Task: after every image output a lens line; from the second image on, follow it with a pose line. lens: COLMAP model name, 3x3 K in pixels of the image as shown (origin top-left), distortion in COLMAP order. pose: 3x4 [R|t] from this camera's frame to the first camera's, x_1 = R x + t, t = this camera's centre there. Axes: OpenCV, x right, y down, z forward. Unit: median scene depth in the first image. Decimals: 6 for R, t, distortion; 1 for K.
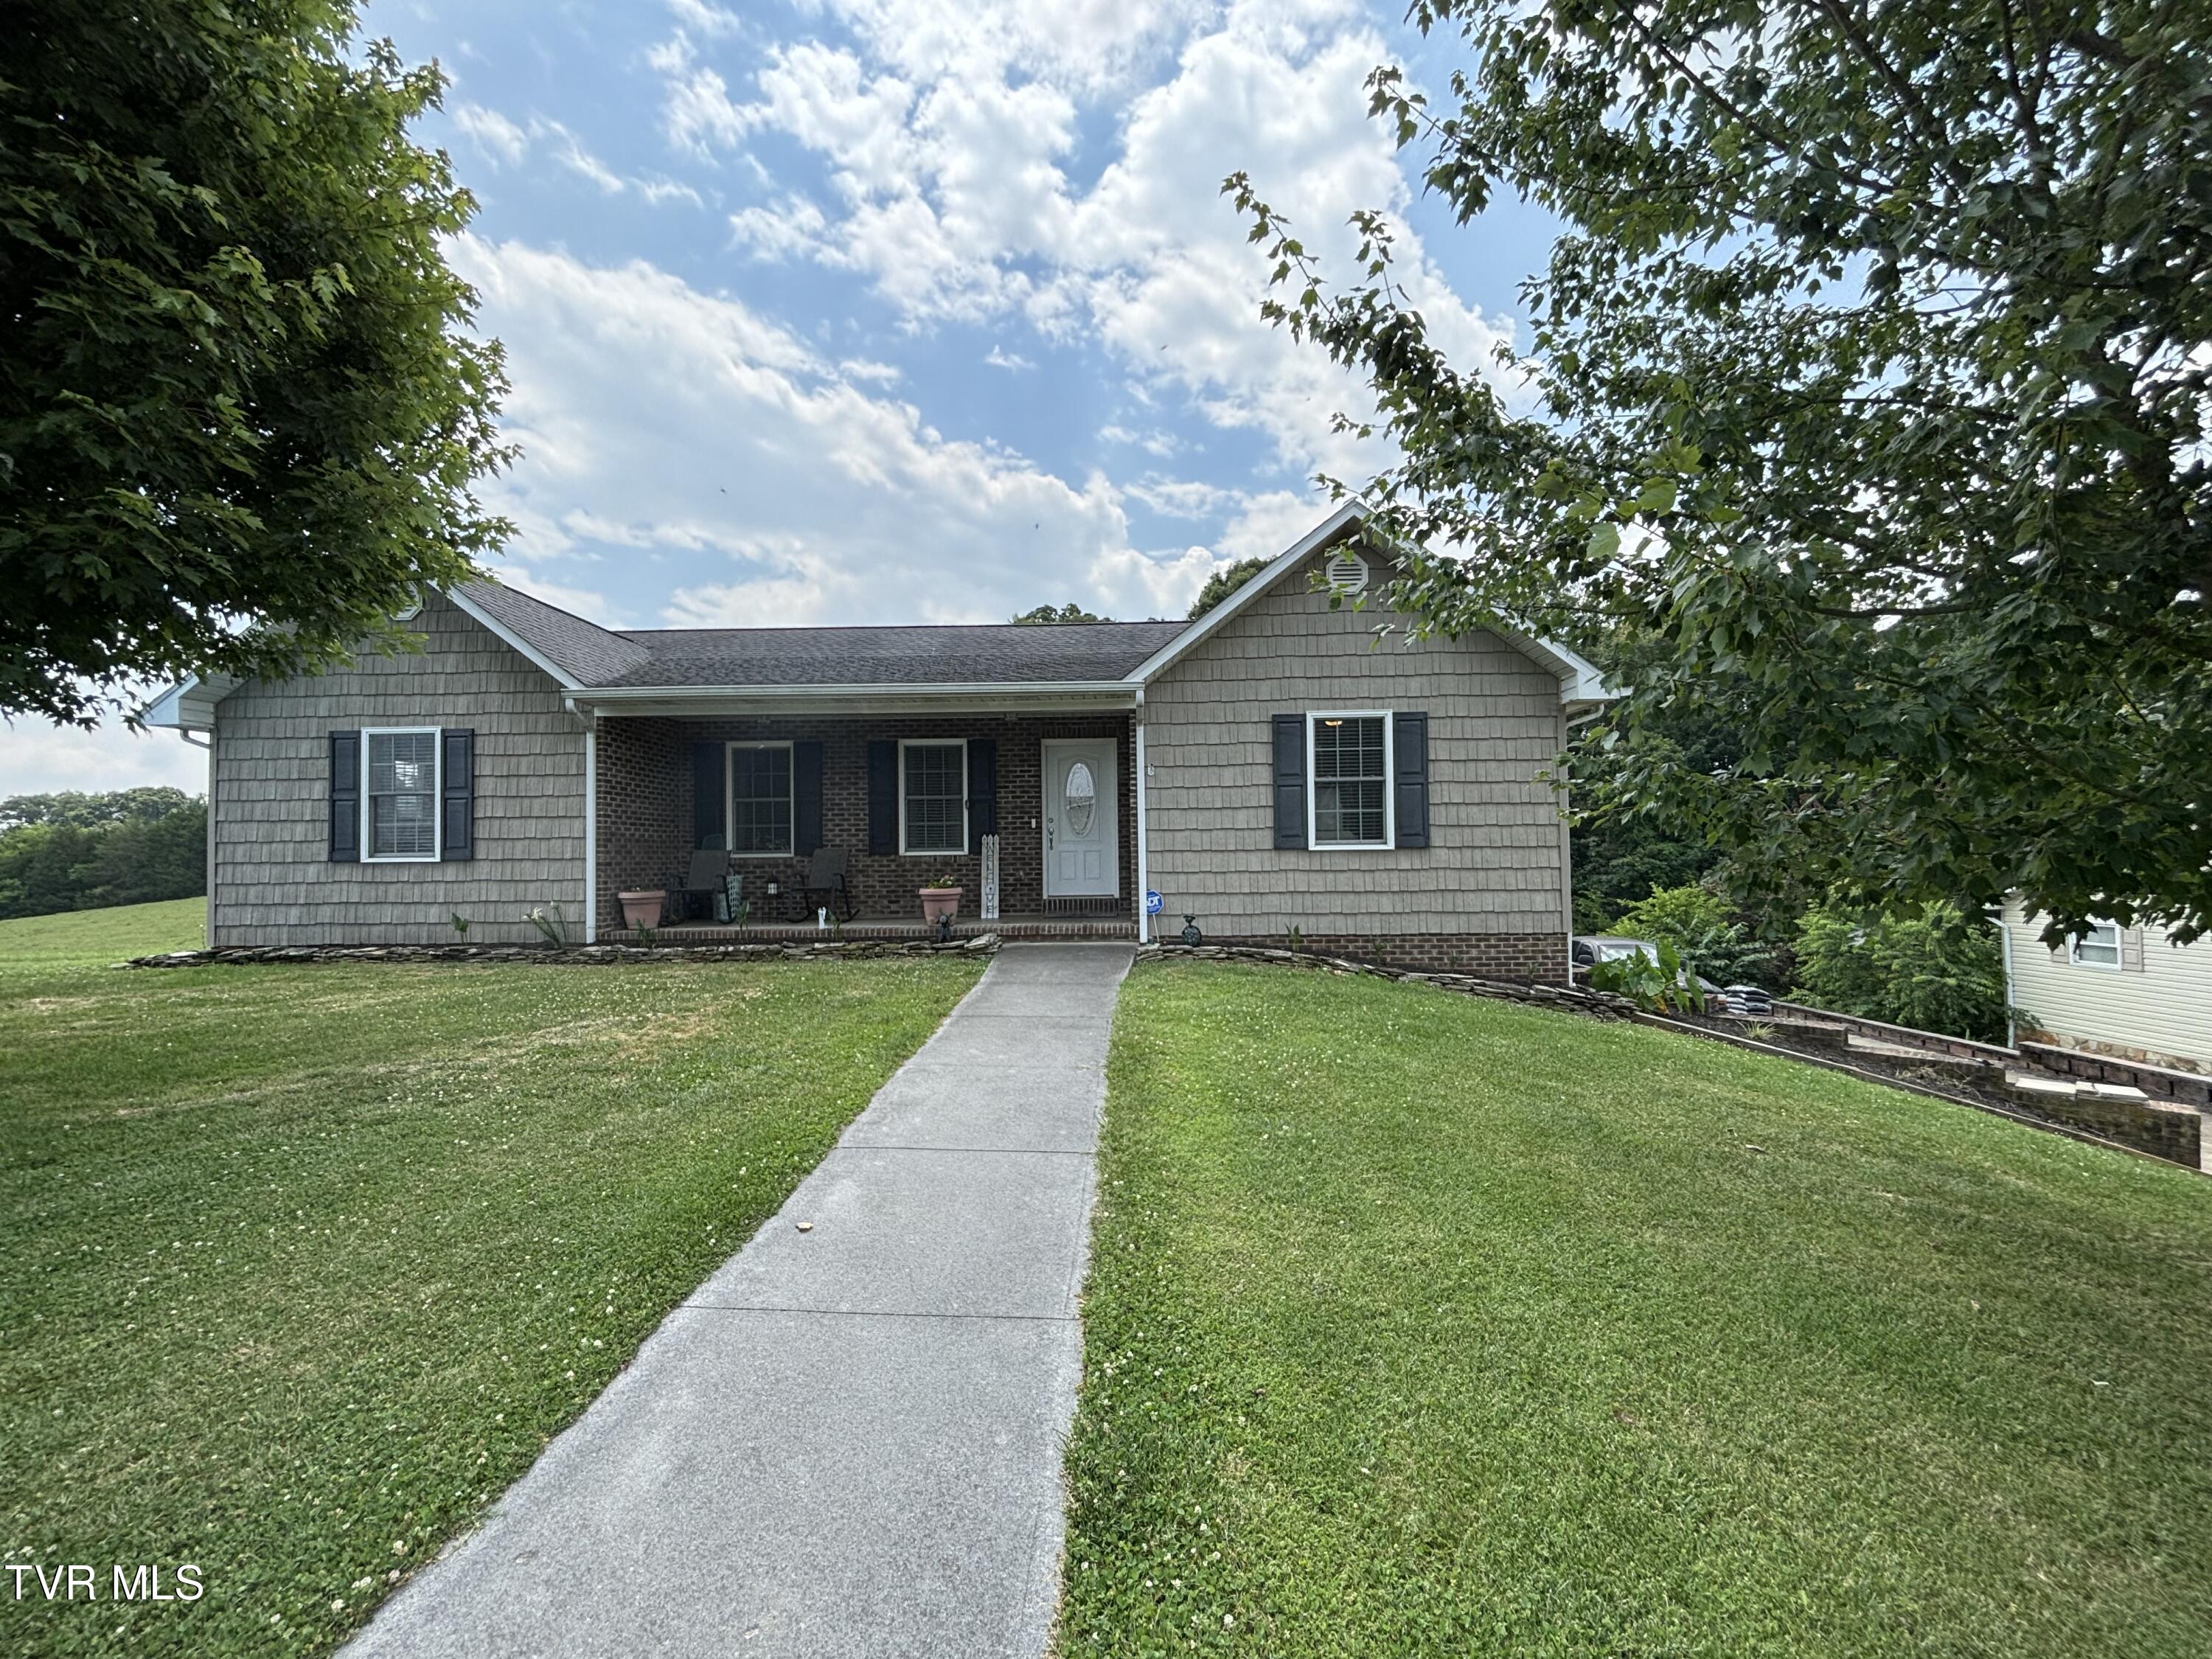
lens RADIAL K [[898.9, 0, 1104.7], [0, 898.9, 830.6], [0, 0, 1]] dist [-0.000949, 0.001164]
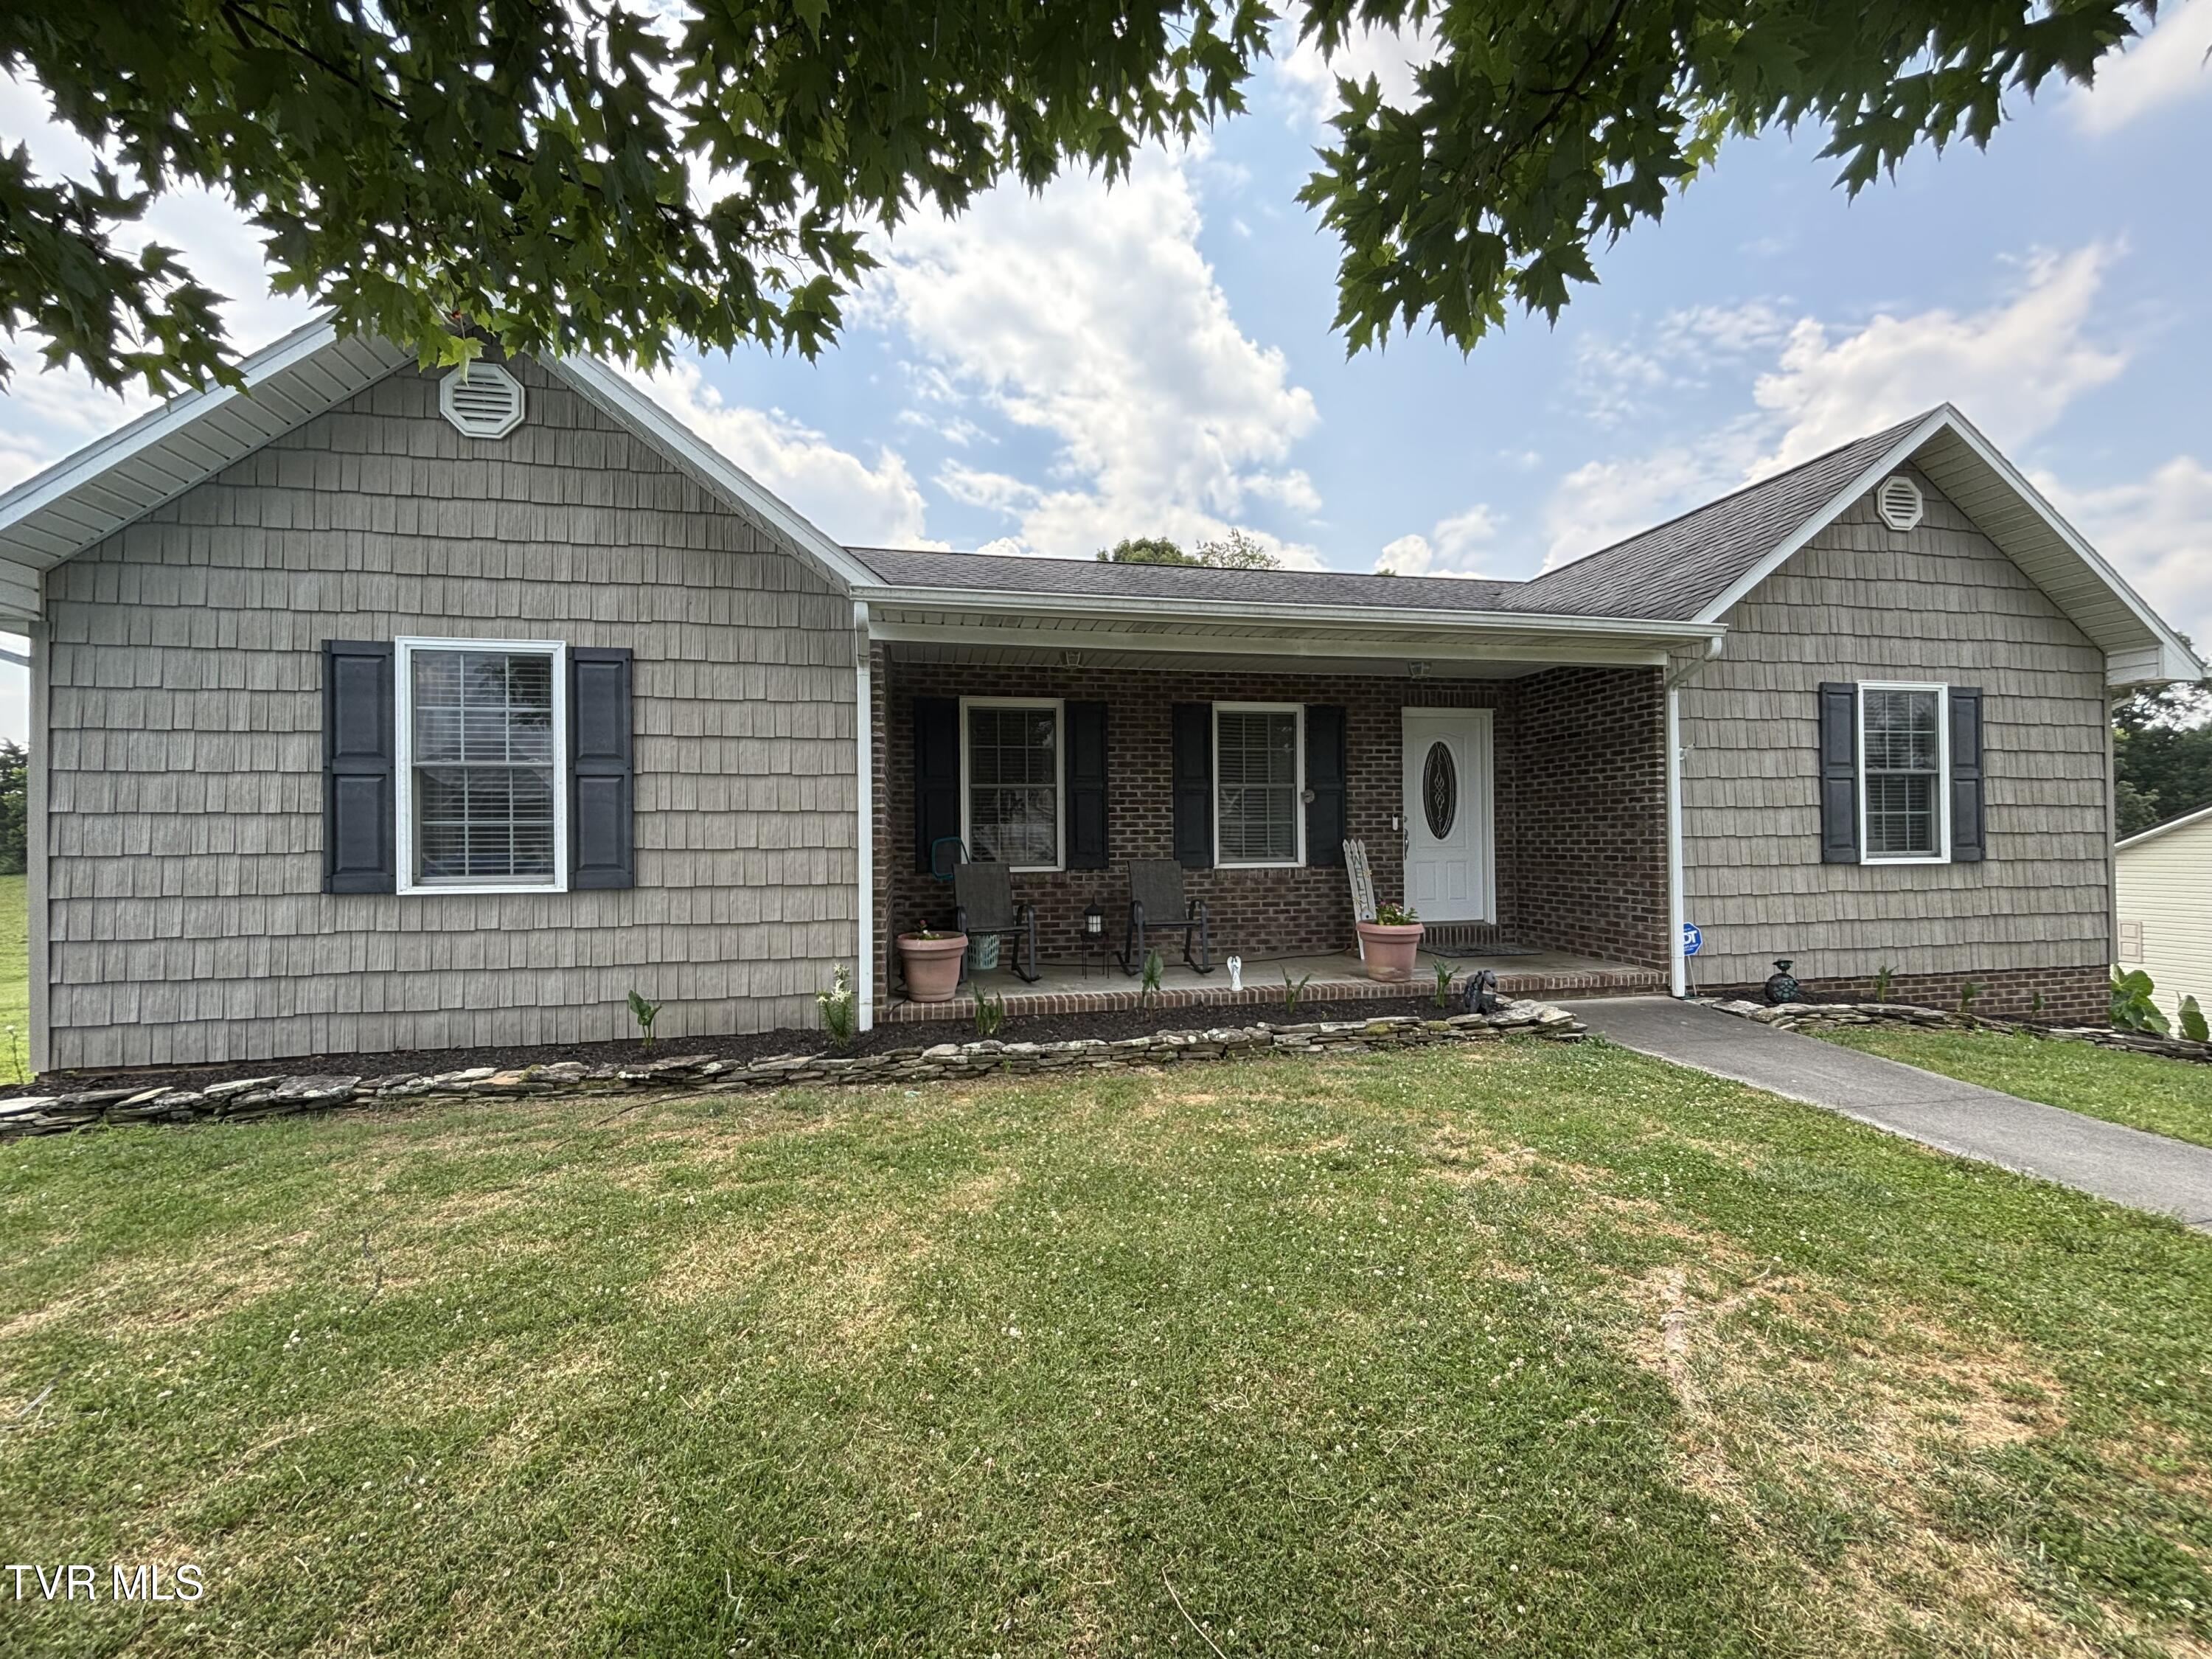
lens RADIAL K [[898.9, 0, 1104.3], [0, 898.9, 814.6], [0, 0, 1]] dist [-0.000949, 0.001164]
pose [[0.973963, 0.008677, 0.226540, -0.546721], [-0.006621, 0.999930, -0.009835, -0.008329], [-0.226609, 0.008079, 0.973952, 0.399607]]
